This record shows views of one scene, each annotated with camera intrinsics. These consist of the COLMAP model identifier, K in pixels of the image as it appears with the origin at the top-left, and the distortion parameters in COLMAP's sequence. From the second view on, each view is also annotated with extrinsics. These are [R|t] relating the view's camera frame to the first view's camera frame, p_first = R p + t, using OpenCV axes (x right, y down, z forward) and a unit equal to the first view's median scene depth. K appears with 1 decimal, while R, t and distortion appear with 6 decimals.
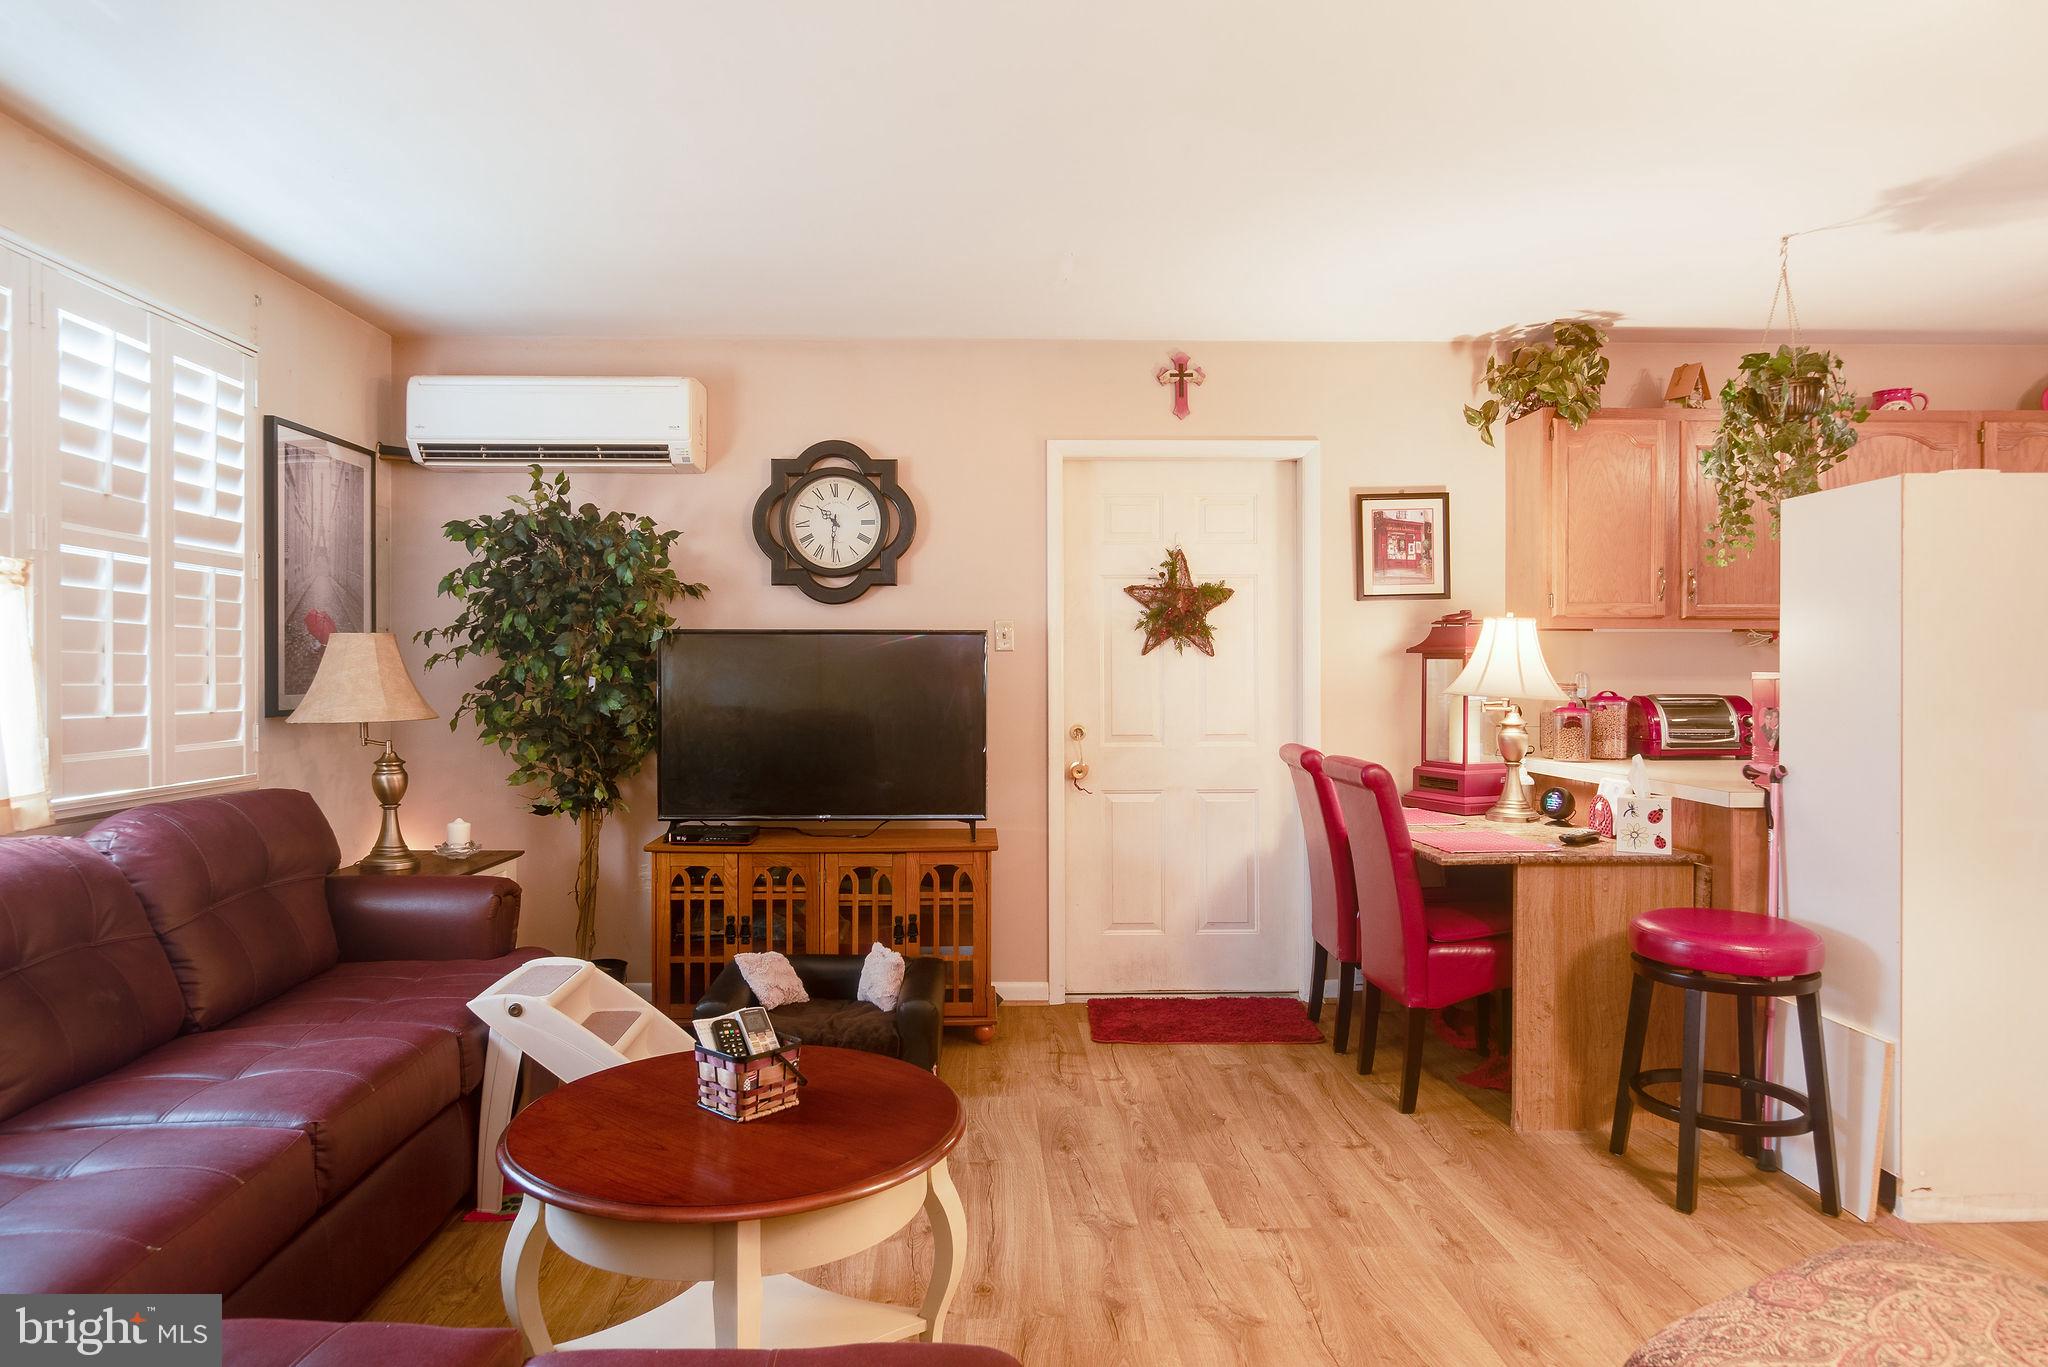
lens RADIAL K [[1200.3, 0, 1012.5], [0, 1200.3, 679.7], [0, 0, 1]] dist [0.002599, -0.001871]
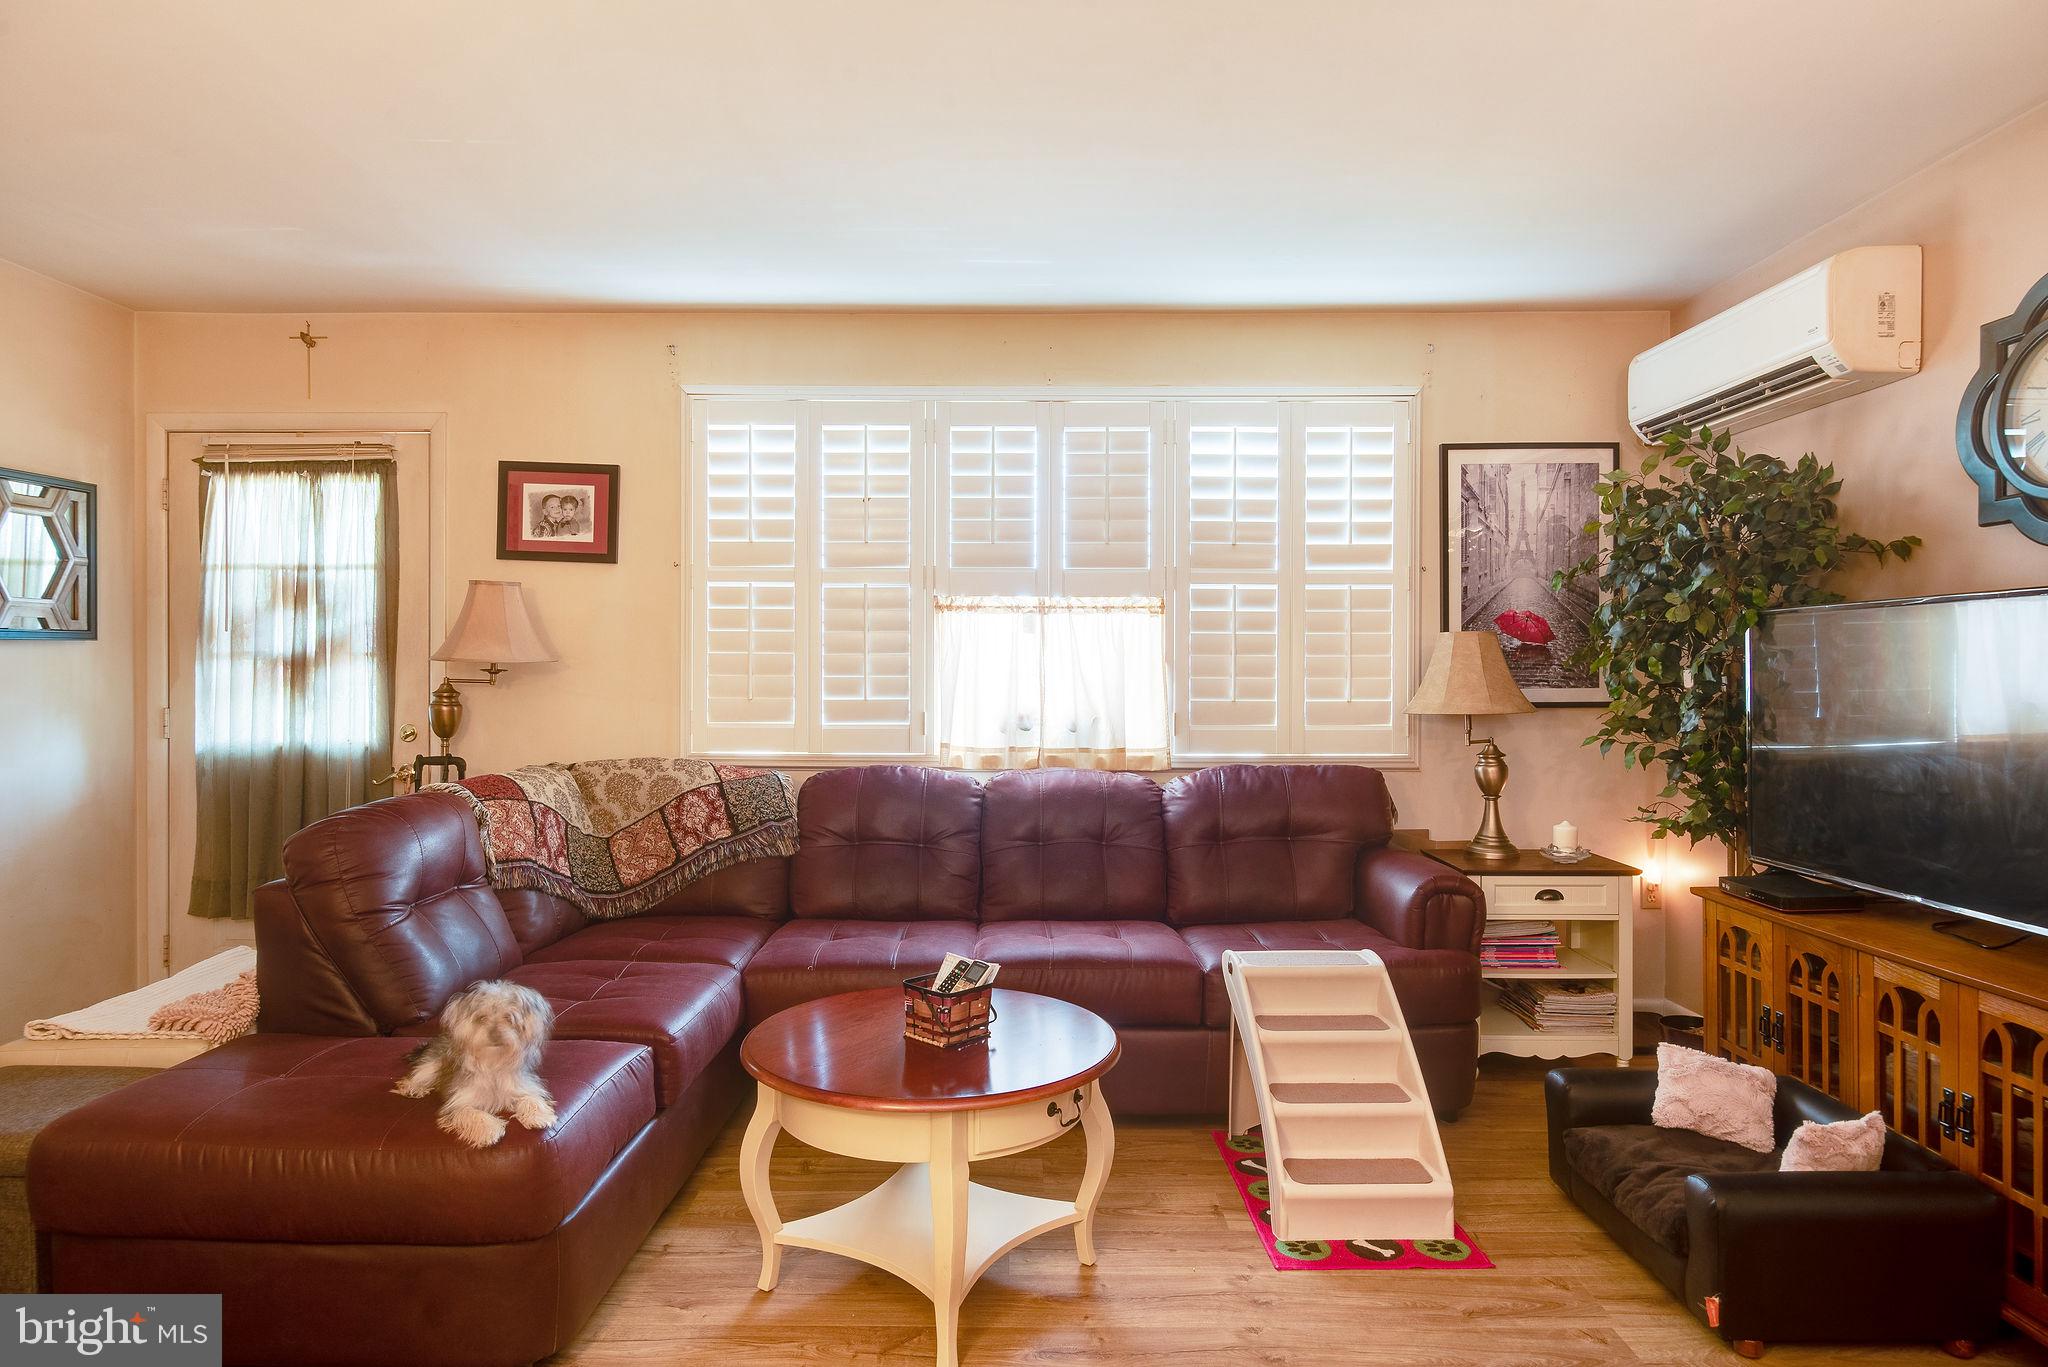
lens RADIAL K [[1200.3, 0, 1012.5], [0, 1200.3, 679.7], [0, 0, 1]] dist [0.002599, -0.001871]
pose [[-0.023987, 0.006037, -0.999694, 0.519049], [-0.001457, 0.999980, 0.006073, -0.002152], [0.999711, 0.001602, -0.023978, 0.596405]]
